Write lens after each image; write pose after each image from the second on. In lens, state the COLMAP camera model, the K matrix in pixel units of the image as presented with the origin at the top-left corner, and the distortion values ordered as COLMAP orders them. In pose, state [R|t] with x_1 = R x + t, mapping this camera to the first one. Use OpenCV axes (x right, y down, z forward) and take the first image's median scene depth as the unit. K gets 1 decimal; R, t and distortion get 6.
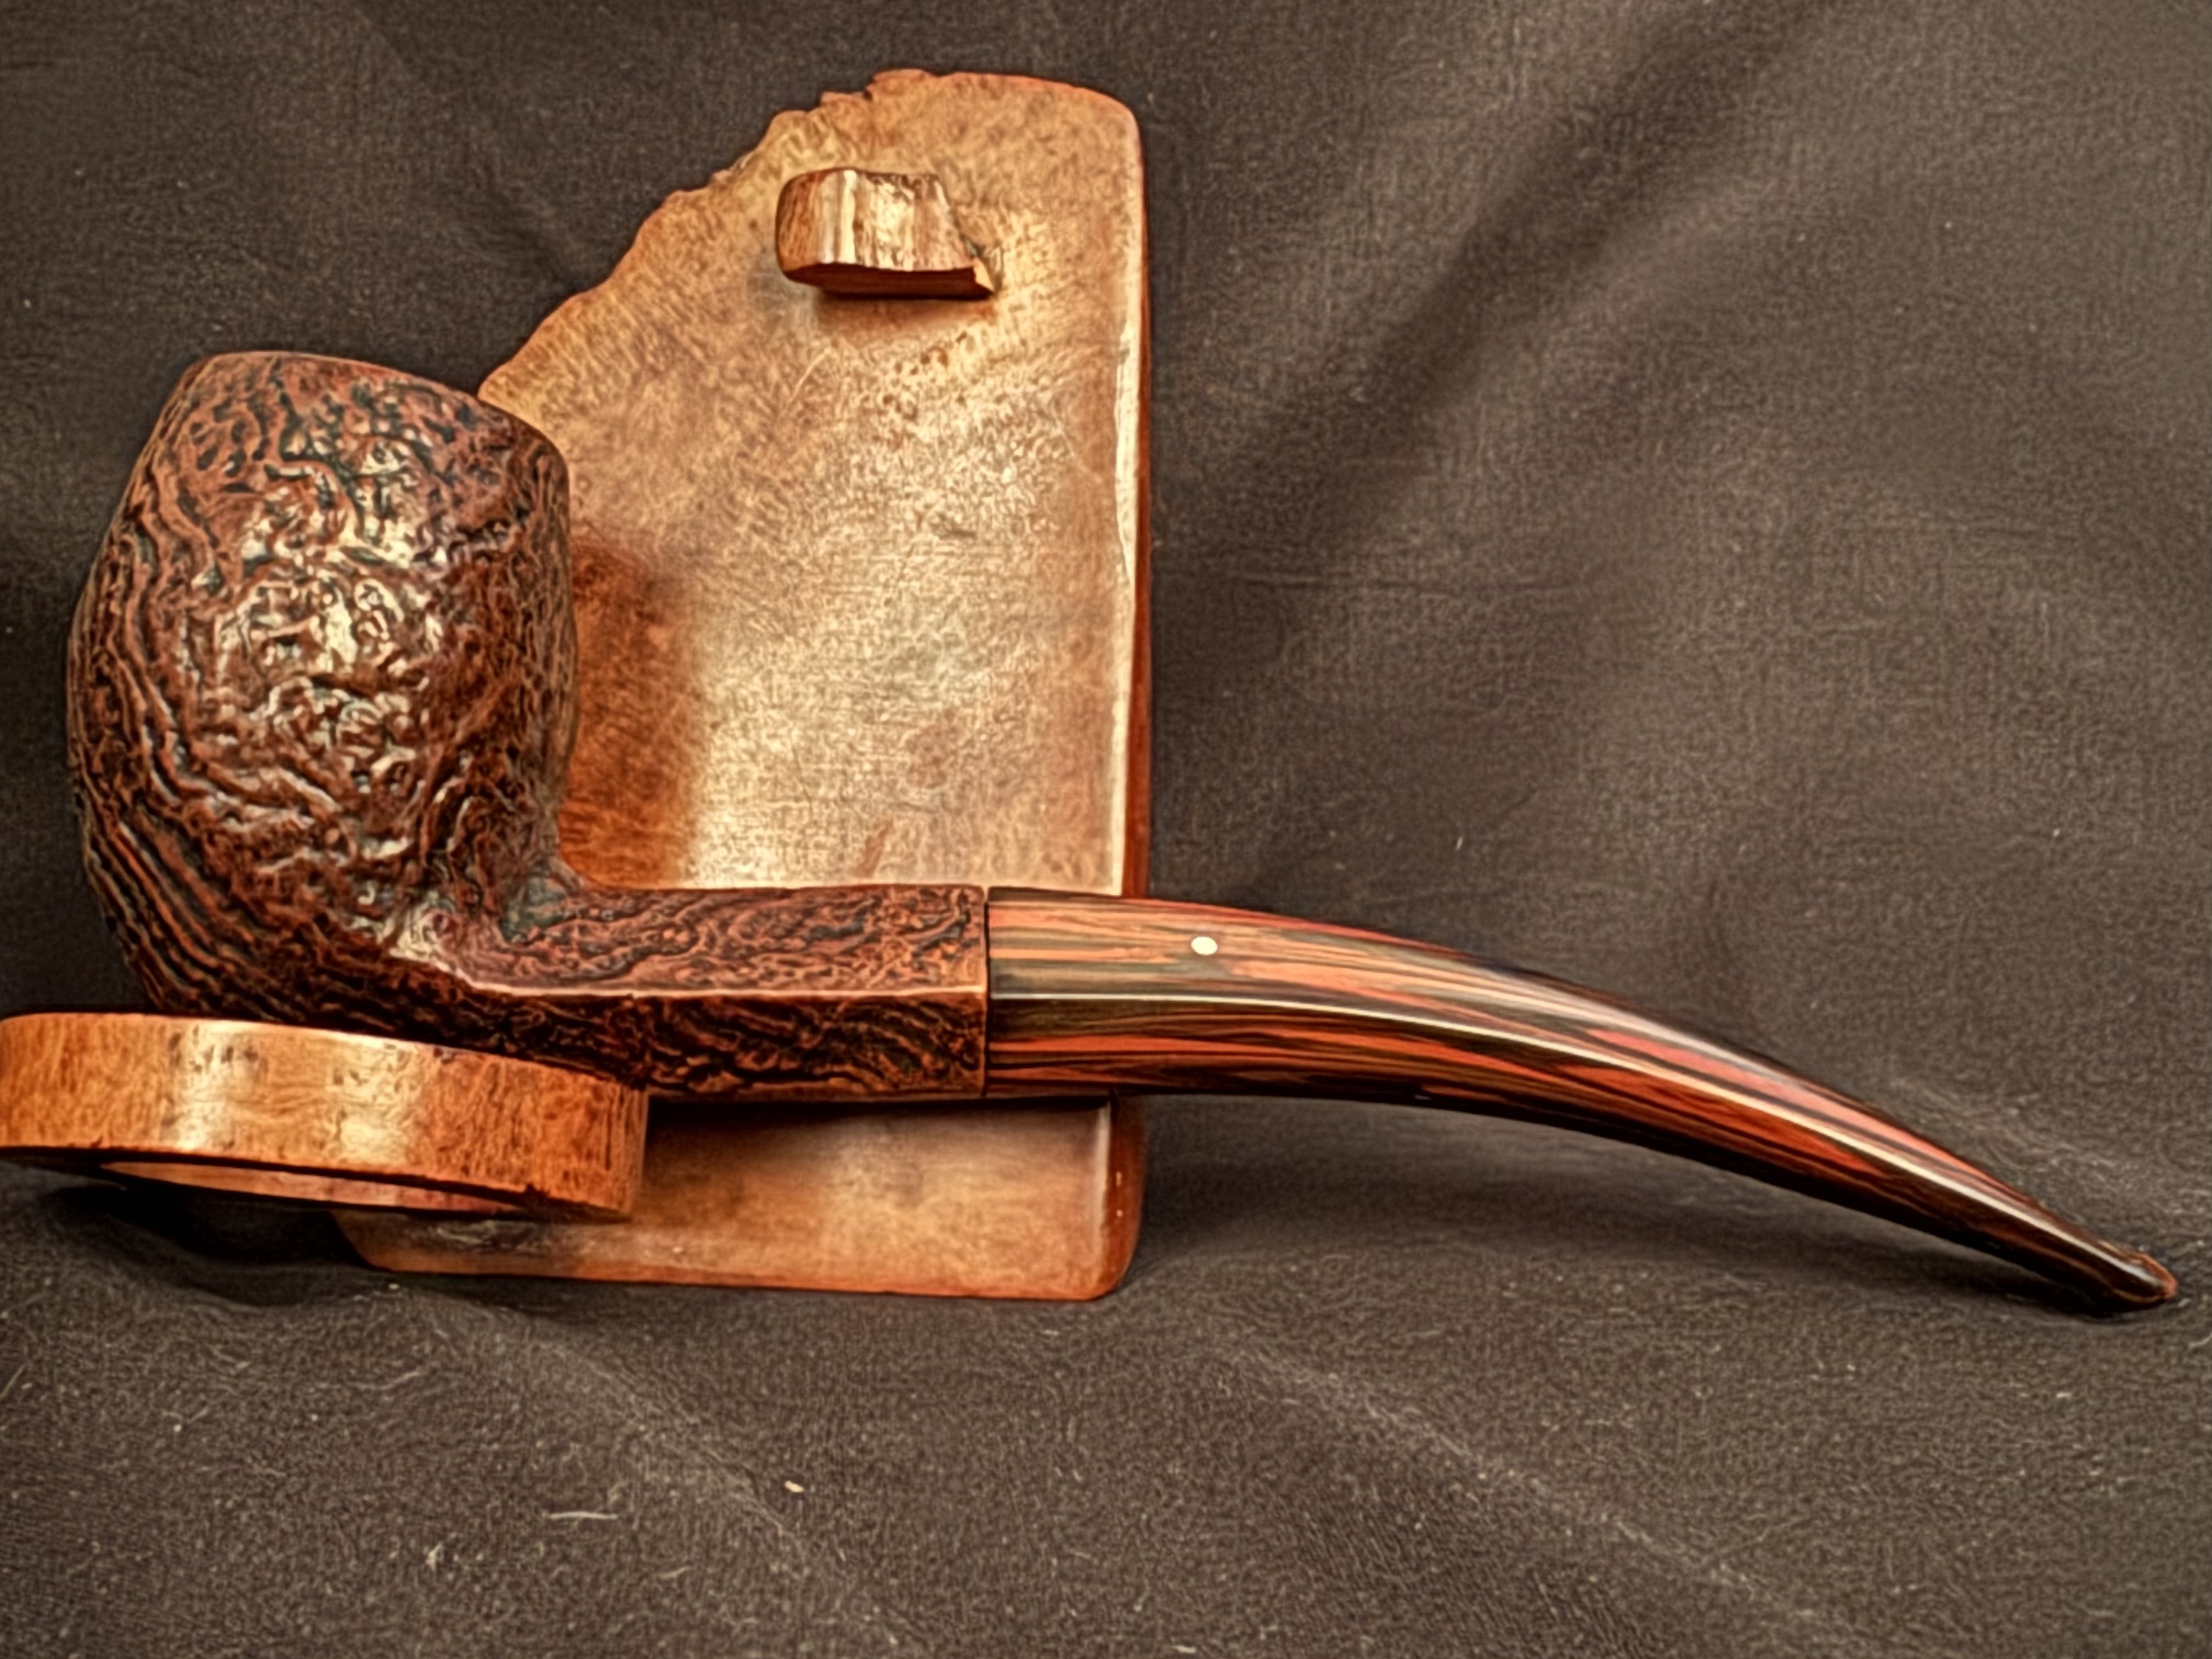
lens RADIAL K [[2596.8, 0, 935.4], [0, 2596.8, 836.6], [0, 0, 1]] dist [0.002741, 0.000000]
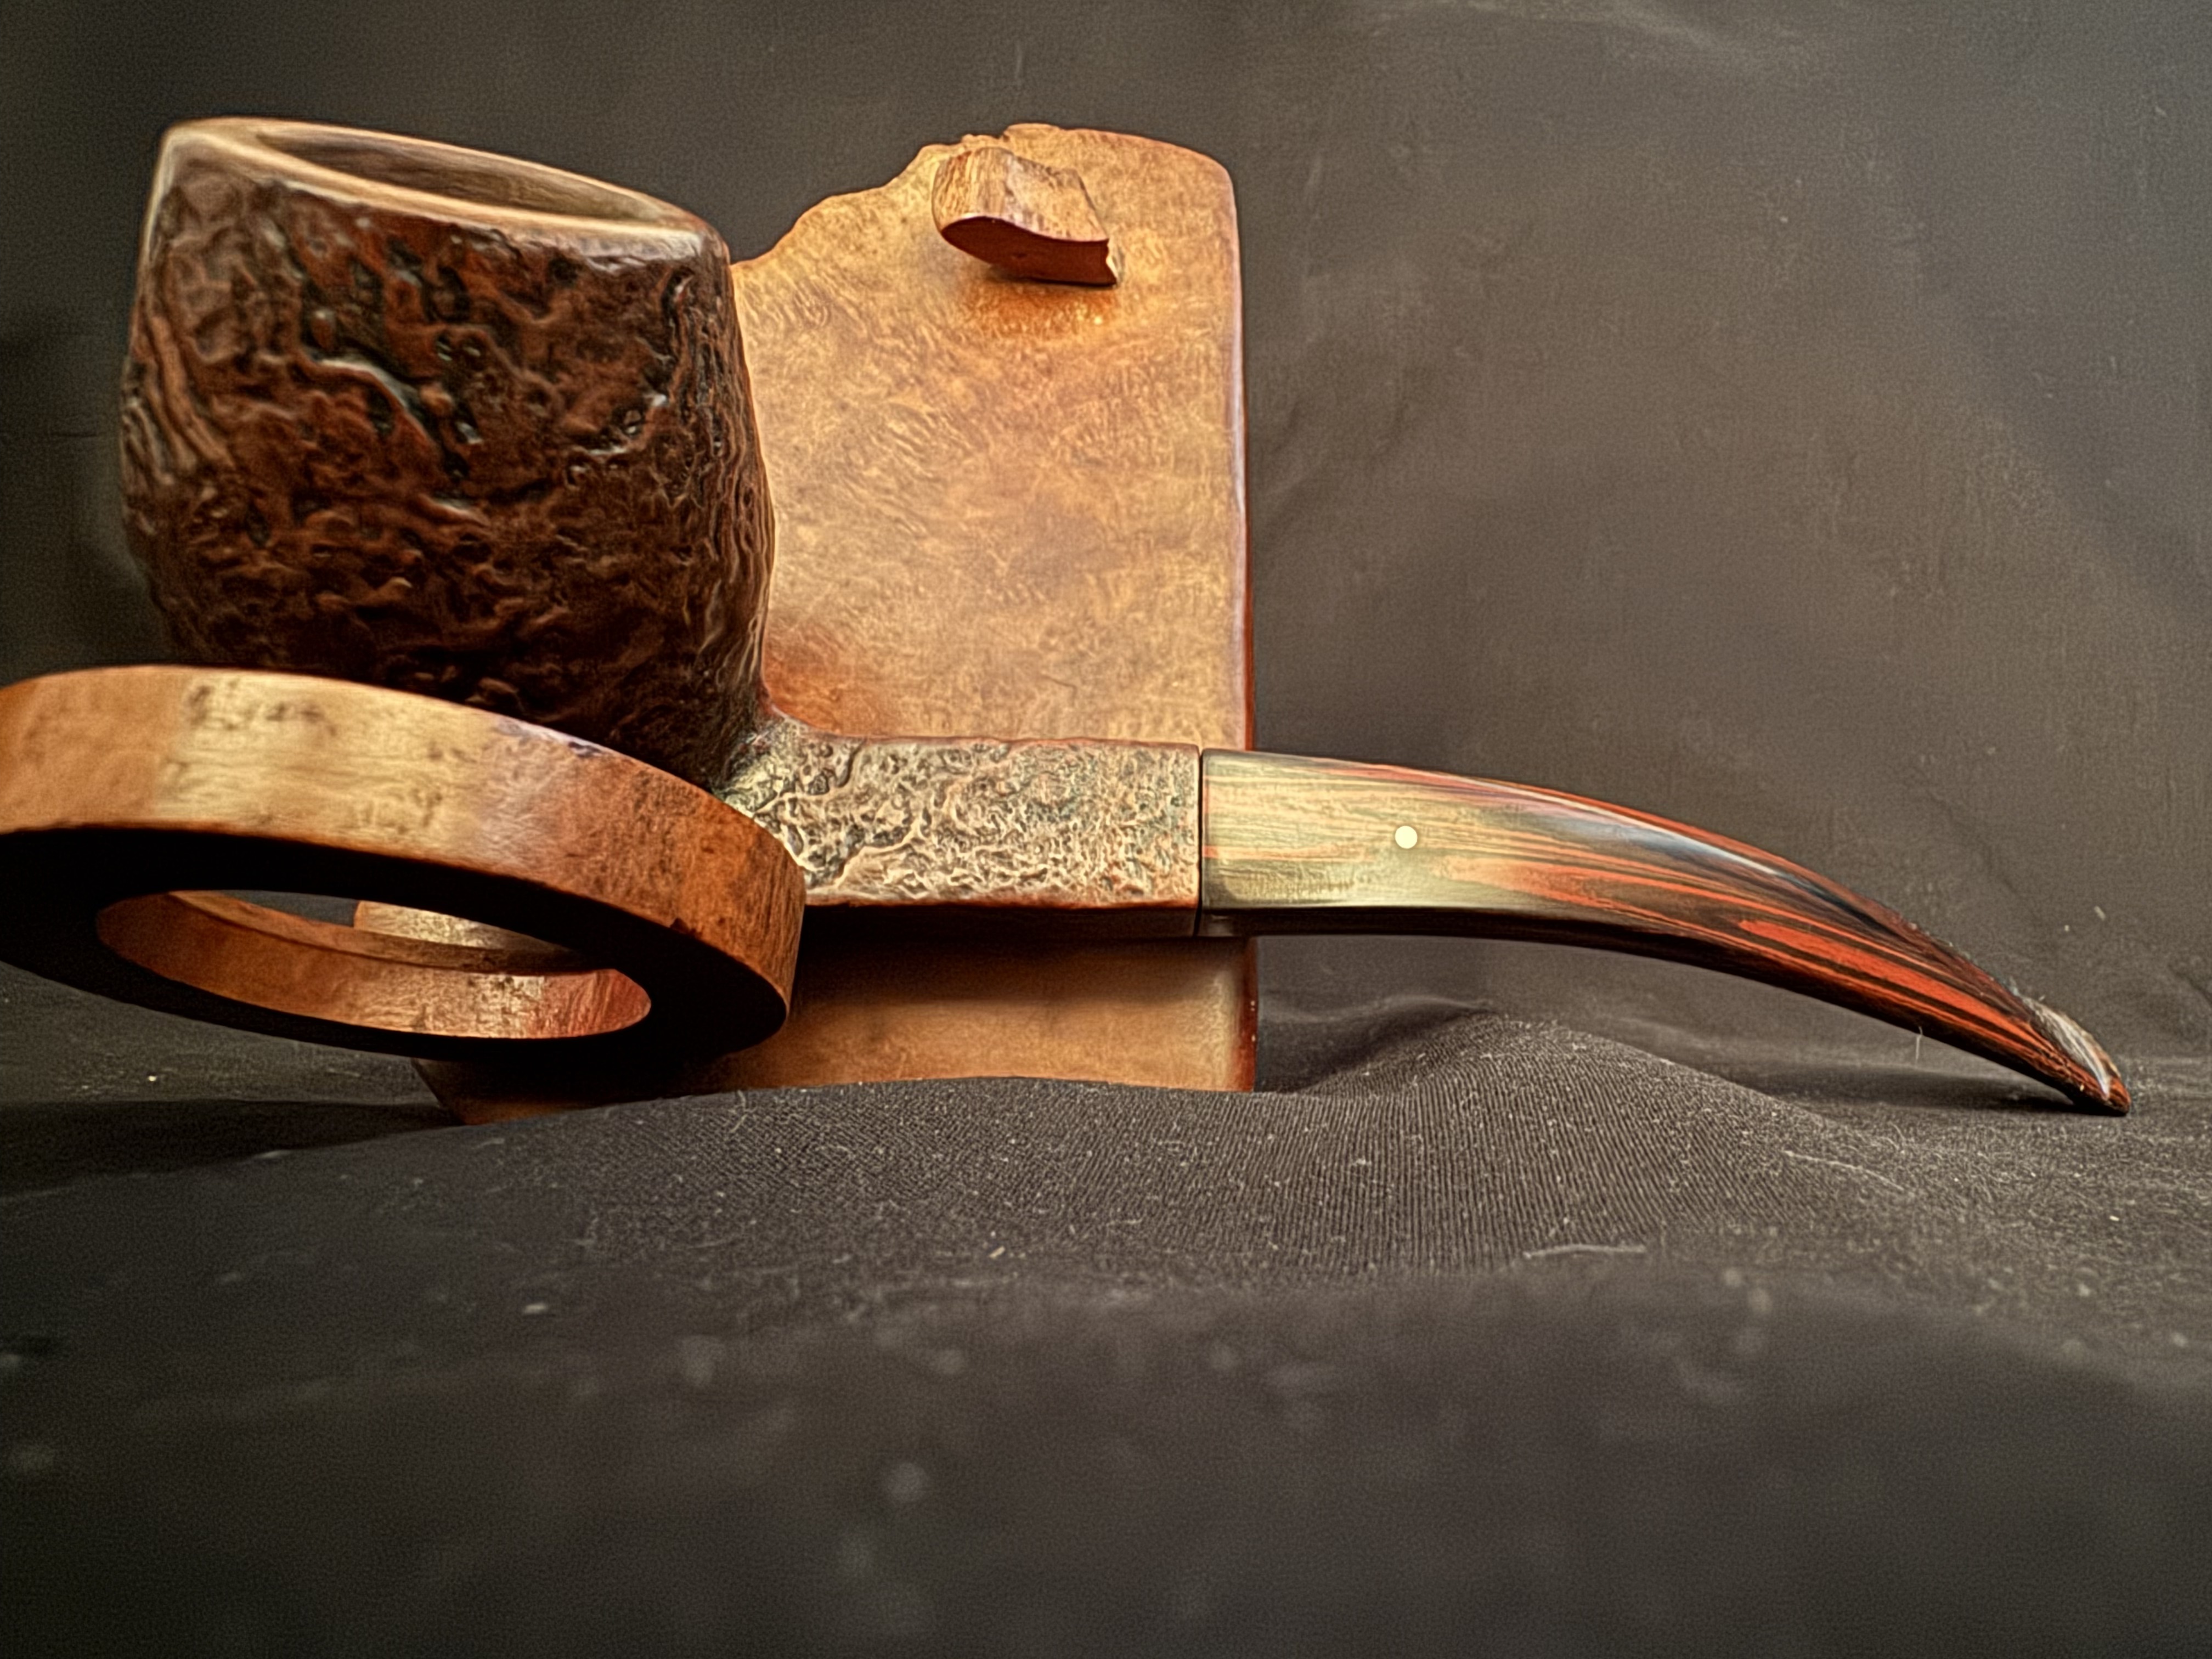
lens RADIAL K [[1404.1, 0, 1291.2], [0, 1404.1, 860.4], [0, 0, 1]] dist [-0.019047, -0.004546]
pose [[0.957528, 0.027683, 0.287007, -0.077458], [0.016506, 0.988486, -0.150413, 0.149272], [-0.287866, 0.148762, 0.946046, 0.407347]]
